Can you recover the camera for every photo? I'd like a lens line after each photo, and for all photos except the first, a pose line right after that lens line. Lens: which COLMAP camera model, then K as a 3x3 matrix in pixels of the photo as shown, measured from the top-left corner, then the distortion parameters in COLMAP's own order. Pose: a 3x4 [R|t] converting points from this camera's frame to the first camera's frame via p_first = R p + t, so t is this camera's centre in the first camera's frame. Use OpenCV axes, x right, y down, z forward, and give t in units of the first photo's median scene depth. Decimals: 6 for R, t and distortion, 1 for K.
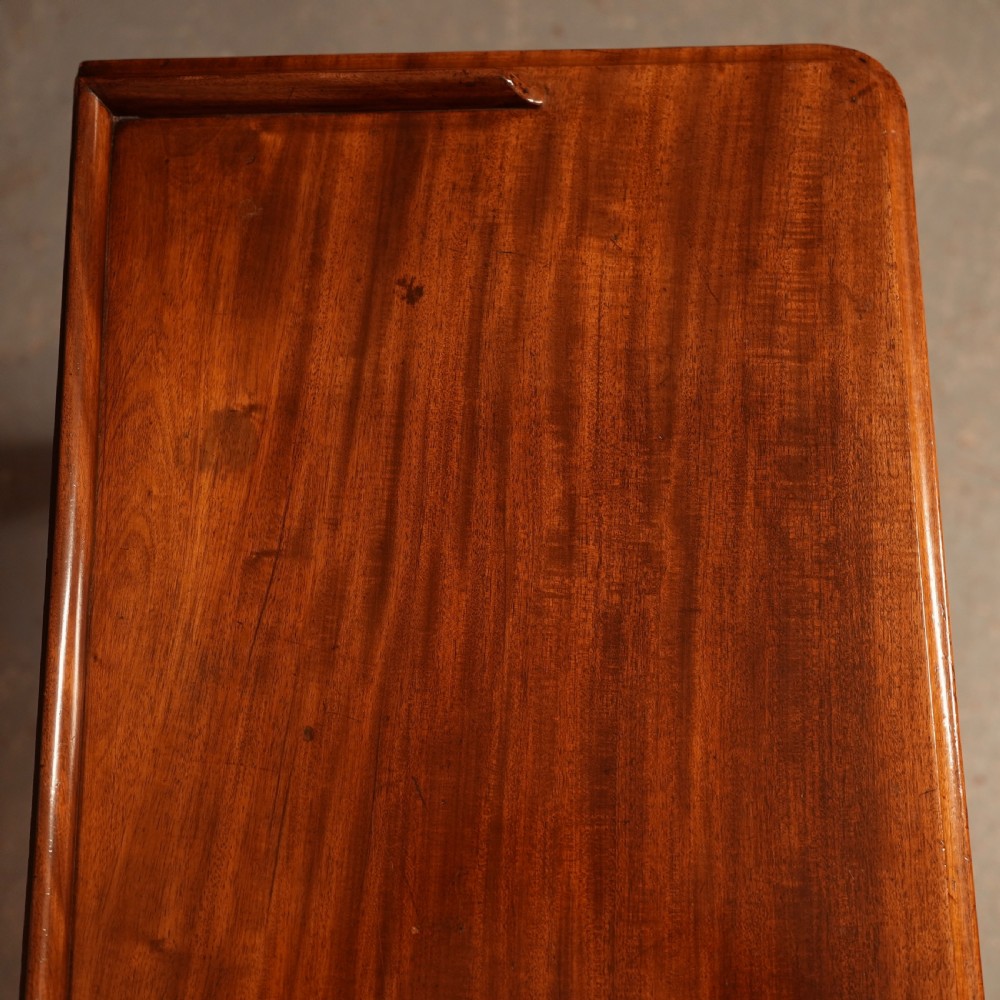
lens RADIAL K [[1342.3, 0, 541.6], [0, 1342.3, 477.1], [0, 0, 1]] dist [-0.016924, 0.073825]
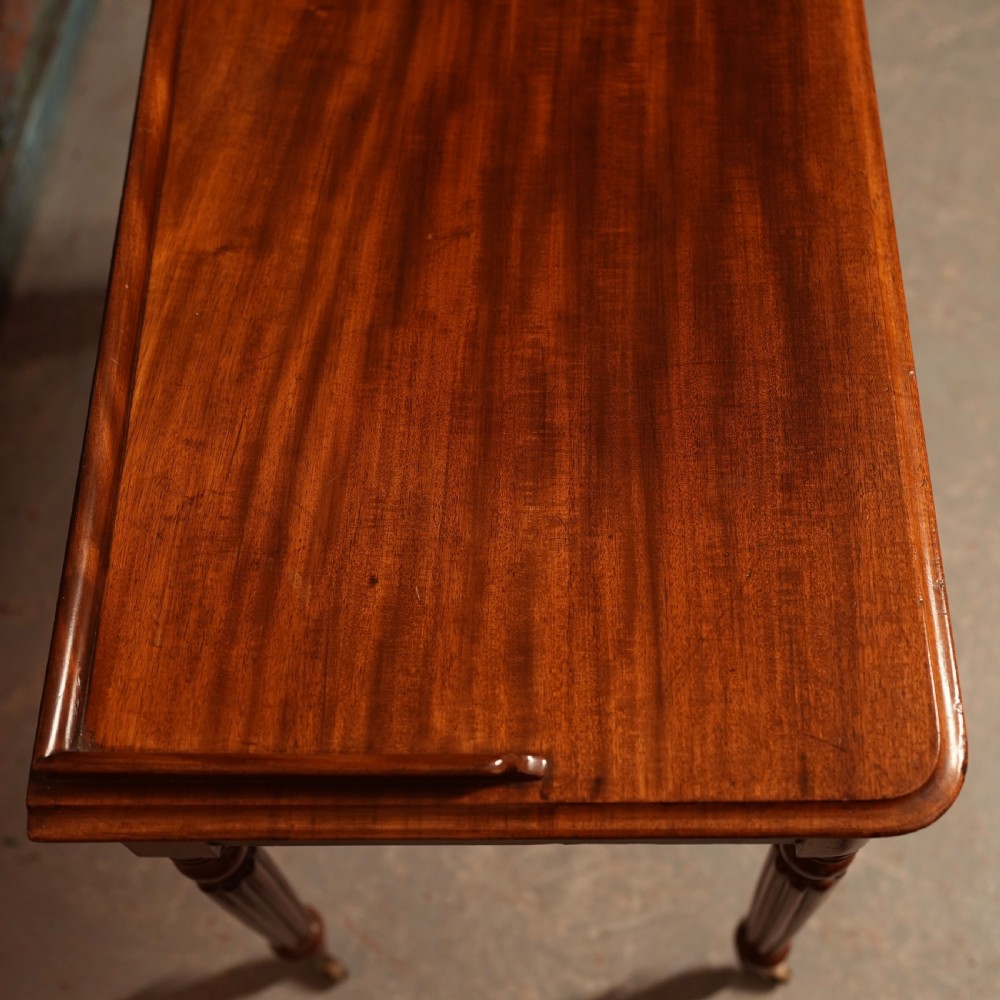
lens RADIAL K [[1509.0, 0, 498.1], [0, 1509.0, 496.9], [0, 0, 1]] dist [-0.028188, 0.148959]
pose [[0.998793, 0.007683, -0.048508, 0.033735], [-0.020042, 0.965471, -0.259740, 0.875021], [0.044838, 0.260399, 0.964459, -0.246385]]
